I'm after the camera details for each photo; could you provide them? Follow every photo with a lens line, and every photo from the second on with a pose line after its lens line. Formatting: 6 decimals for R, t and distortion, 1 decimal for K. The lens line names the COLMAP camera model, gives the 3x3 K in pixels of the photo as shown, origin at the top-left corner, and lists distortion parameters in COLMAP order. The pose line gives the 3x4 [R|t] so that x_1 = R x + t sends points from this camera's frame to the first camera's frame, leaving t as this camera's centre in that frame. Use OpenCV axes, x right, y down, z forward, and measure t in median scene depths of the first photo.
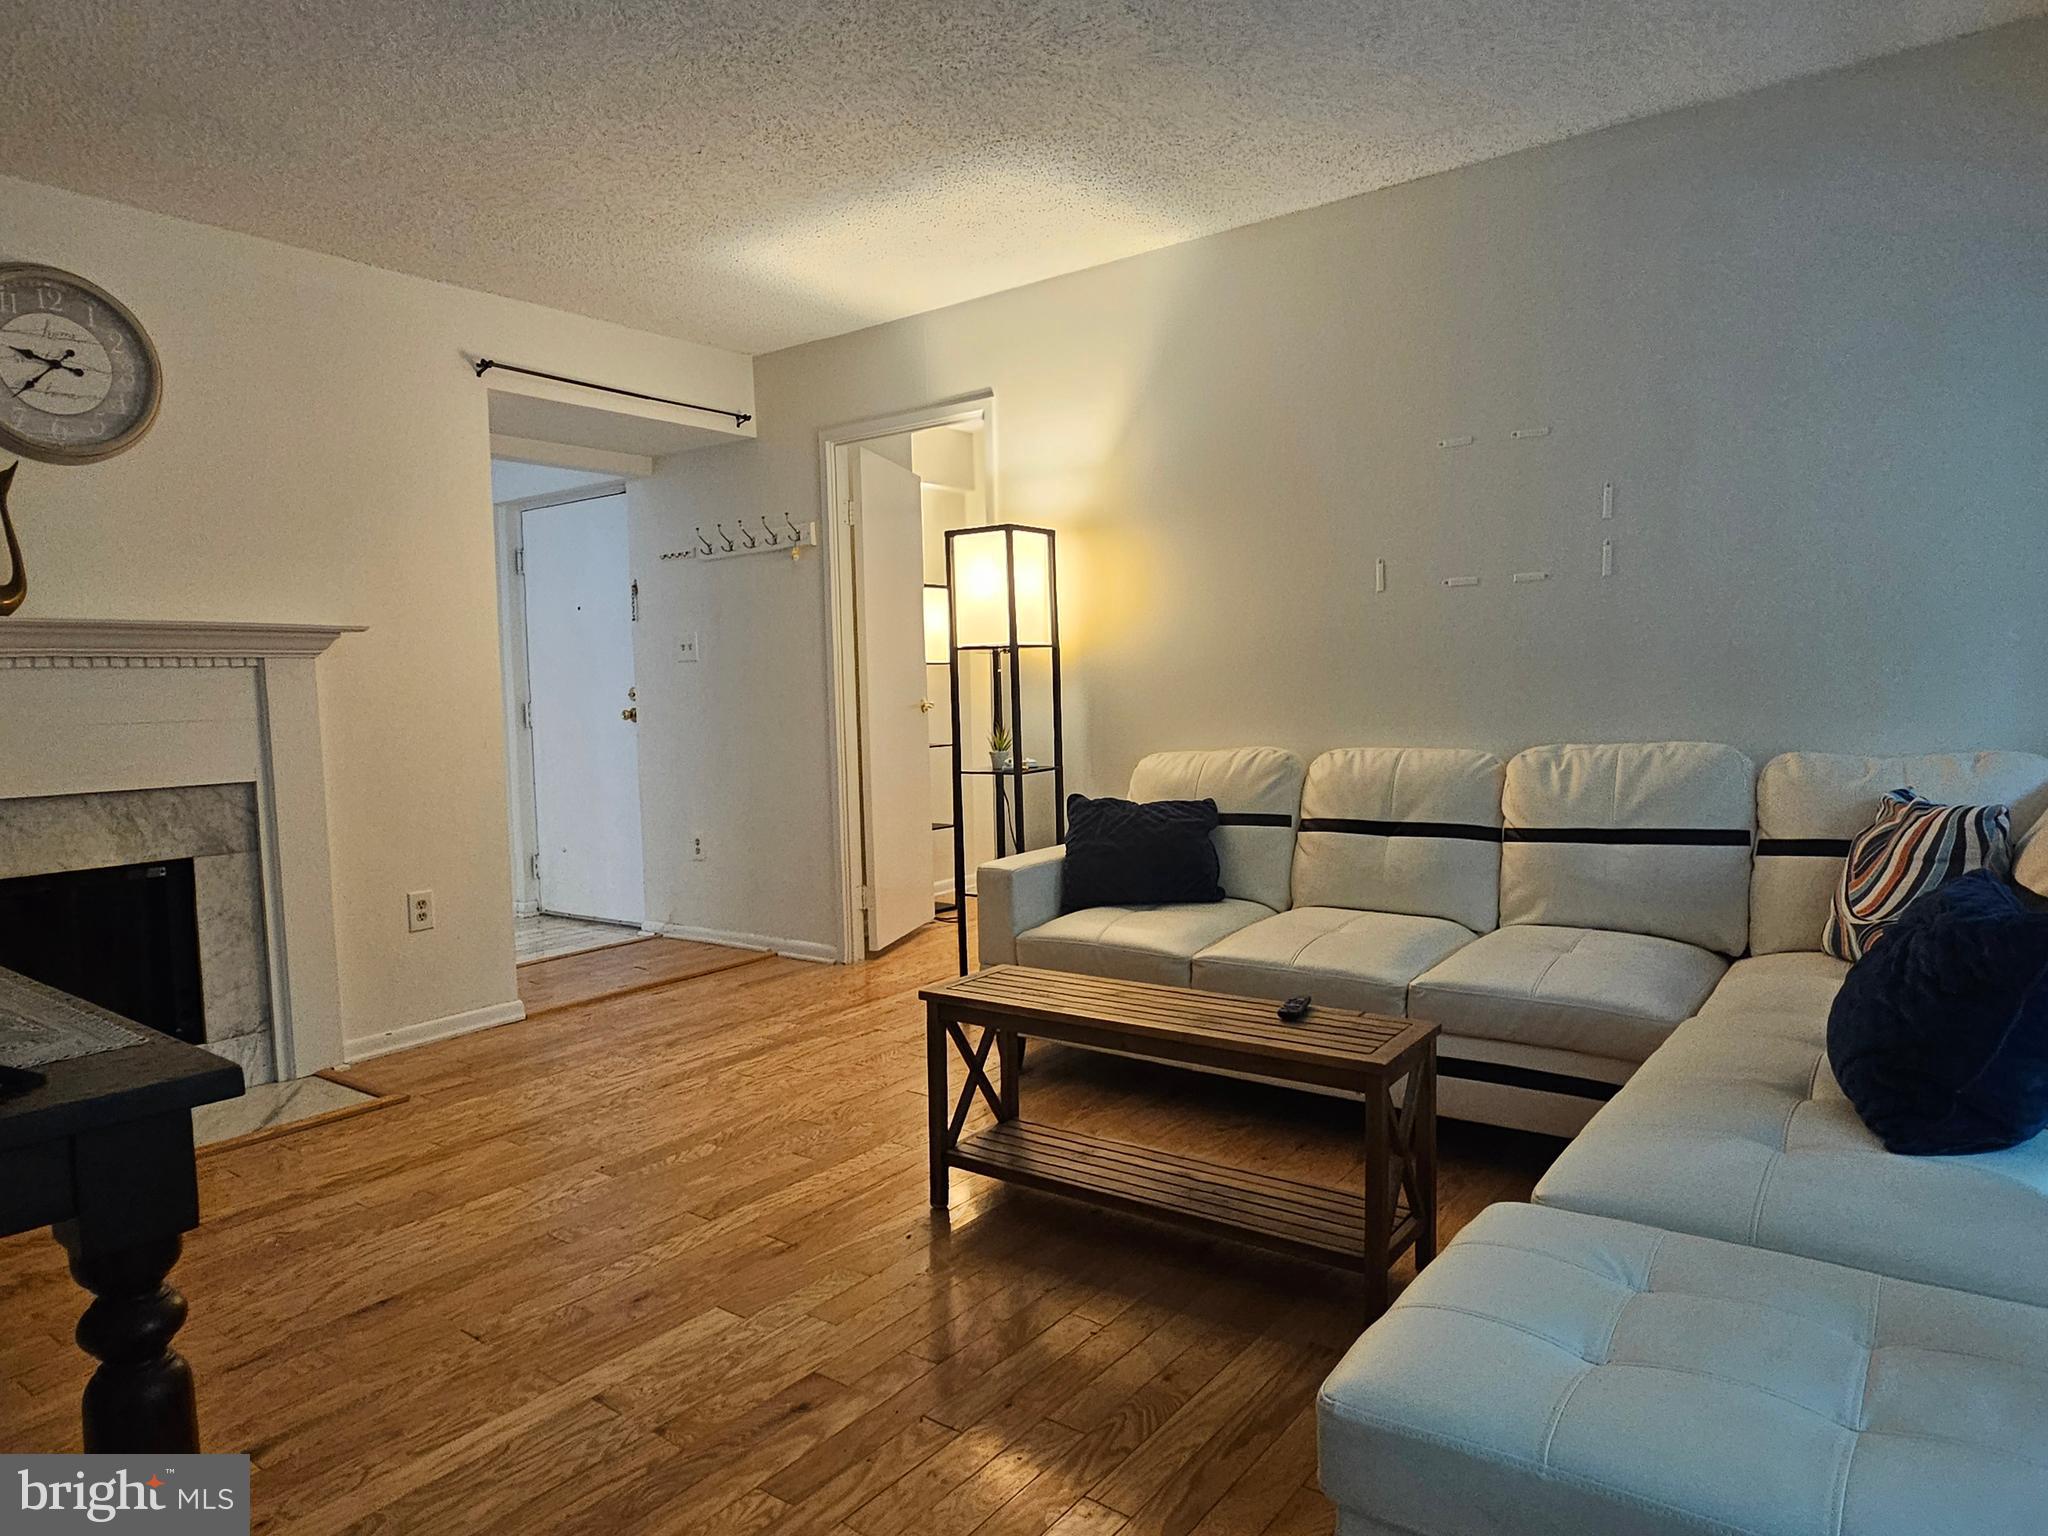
lens RADIAL K [[1256.6, 0, 1012.6], [0, 1256.6, 800.1], [0, 0, 1]] dist [-0.002148, -0.000378]
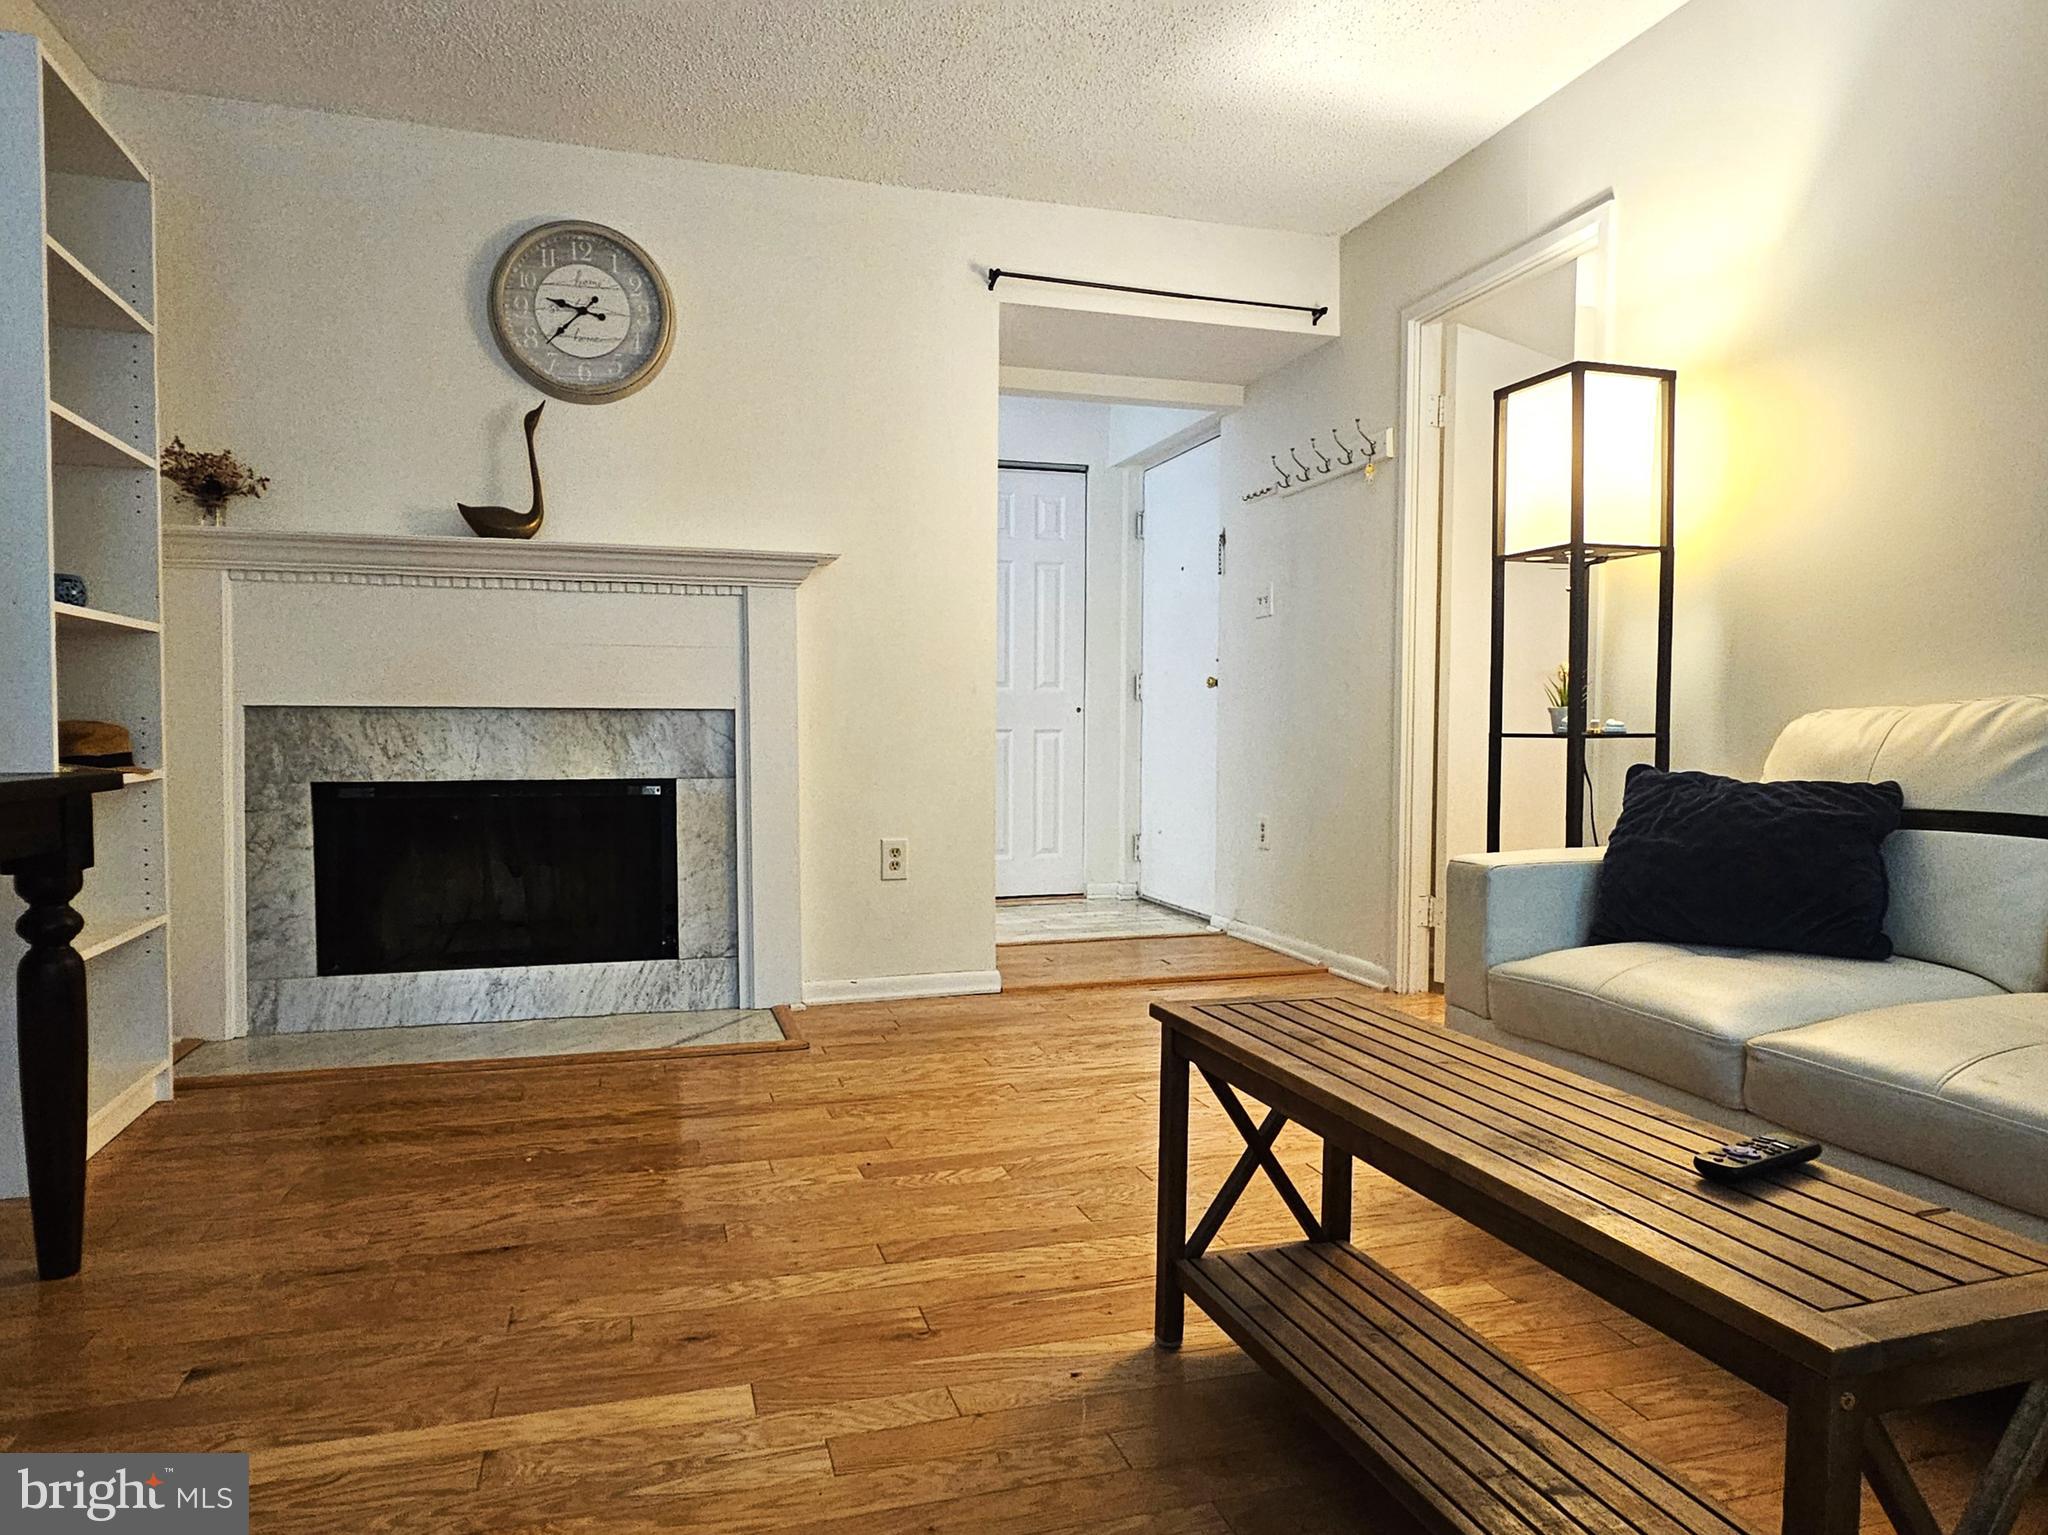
lens RADIAL K [[1256.6, 0, 1012.6], [0, 1256.6, 799.6], [0, 0, 1]] dist [-0.002148, -0.000378]
pose [[0.802469, 0.063837, -0.593270, 0.175581], [-0.077010, 0.997025, 0.003116, 0.035977], [0.591704, 0.043187, 0.804998, 0.306135]]
